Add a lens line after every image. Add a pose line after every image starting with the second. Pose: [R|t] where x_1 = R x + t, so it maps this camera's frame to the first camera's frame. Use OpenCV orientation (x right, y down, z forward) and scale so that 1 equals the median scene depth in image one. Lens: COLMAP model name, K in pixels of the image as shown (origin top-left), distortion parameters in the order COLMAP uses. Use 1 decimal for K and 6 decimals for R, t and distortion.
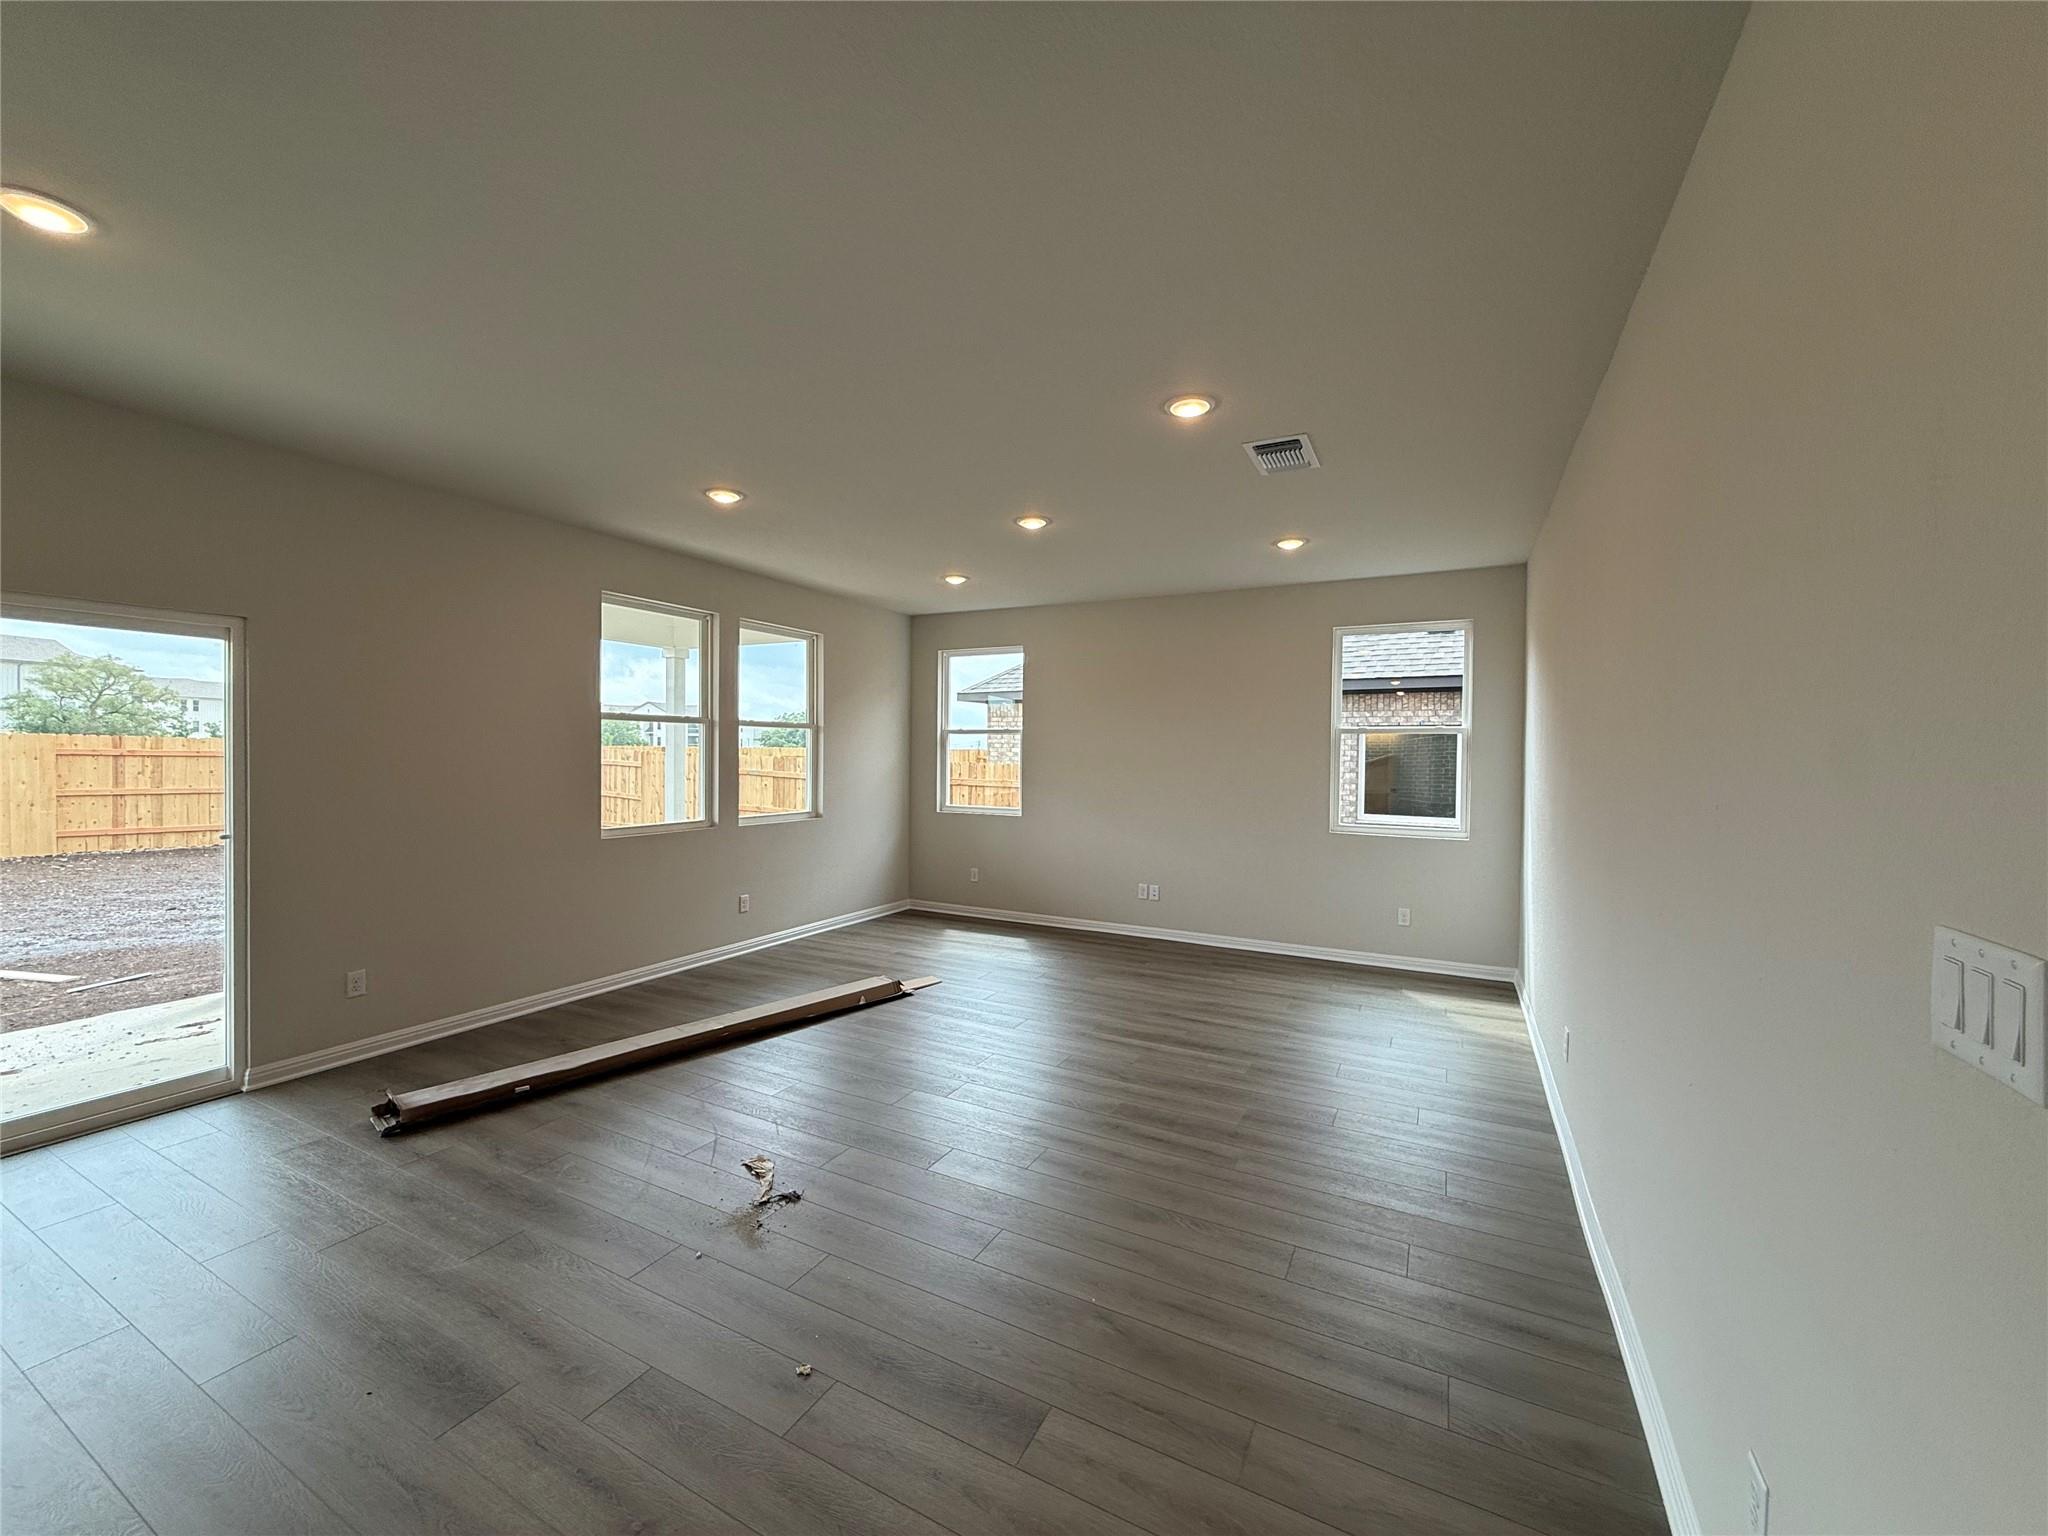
lens RADIAL K [[813.6, 0, 1016.1], [0, 813.6, 767.8], [0, 0, 1]] dist [-0.000441, 0.000400]
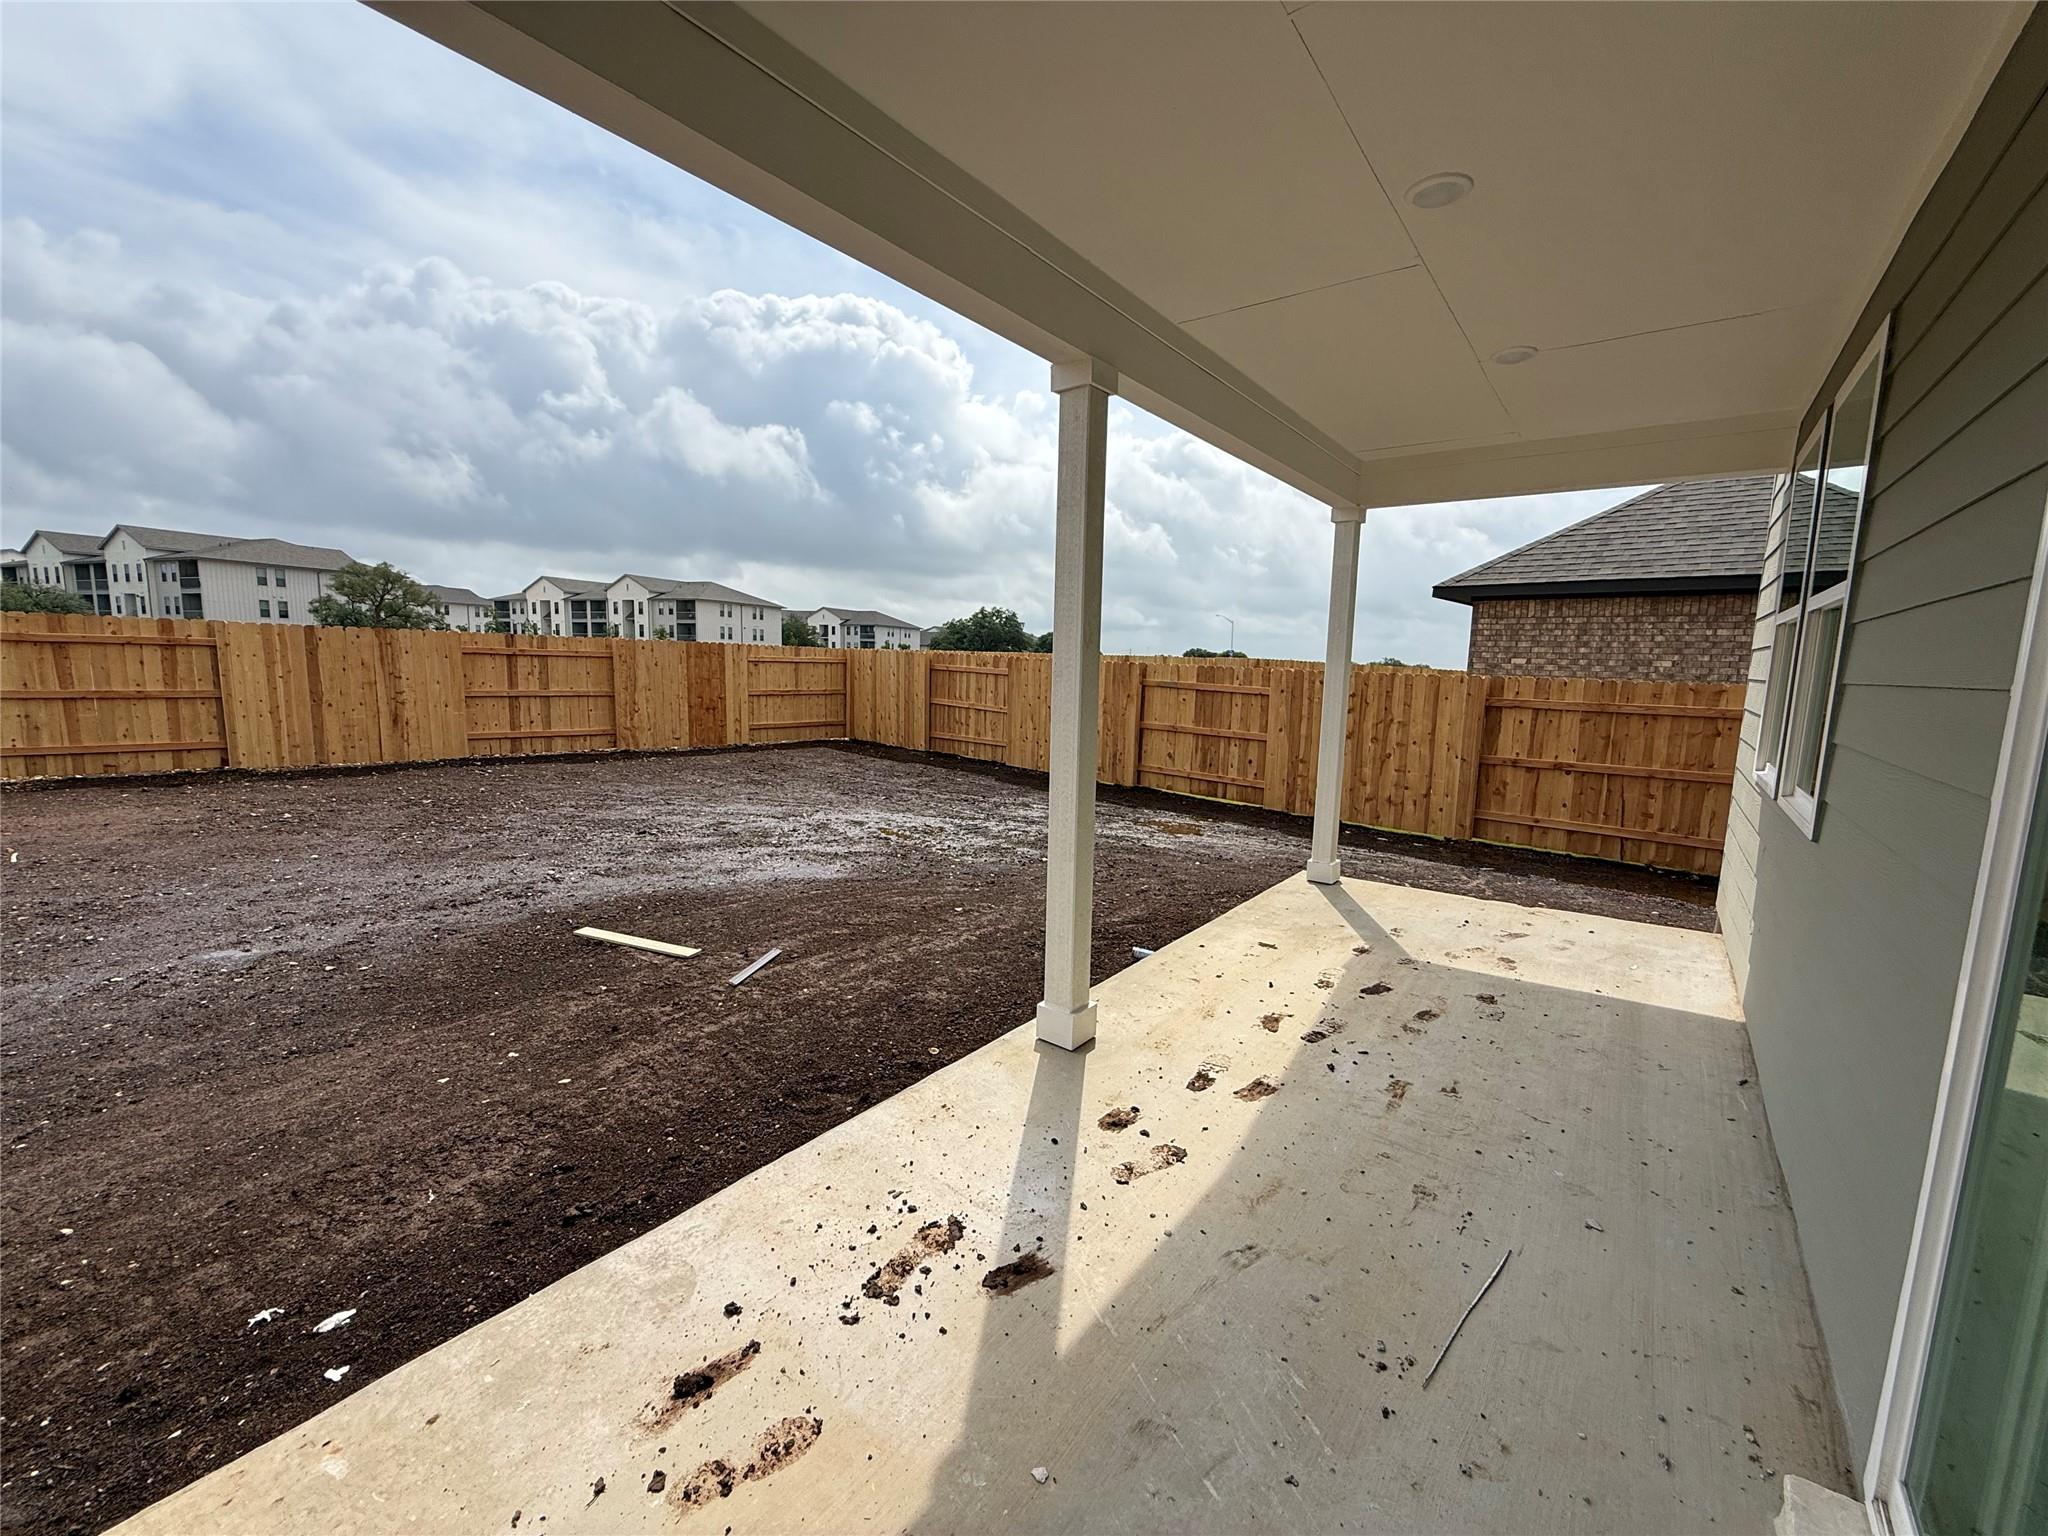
lens RADIAL K [[813.6, 0, 1016.0], [0, 813.6, 777.9], [0, 0, 1]] dist [-0.000441, 0.000400]
pose [[0.984192, 0.037805, -0.173024, -0.911821], [-0.016014, 0.991946, 0.125646, -0.003247], [0.176381, -0.120889, 0.976870, 0.409872]]
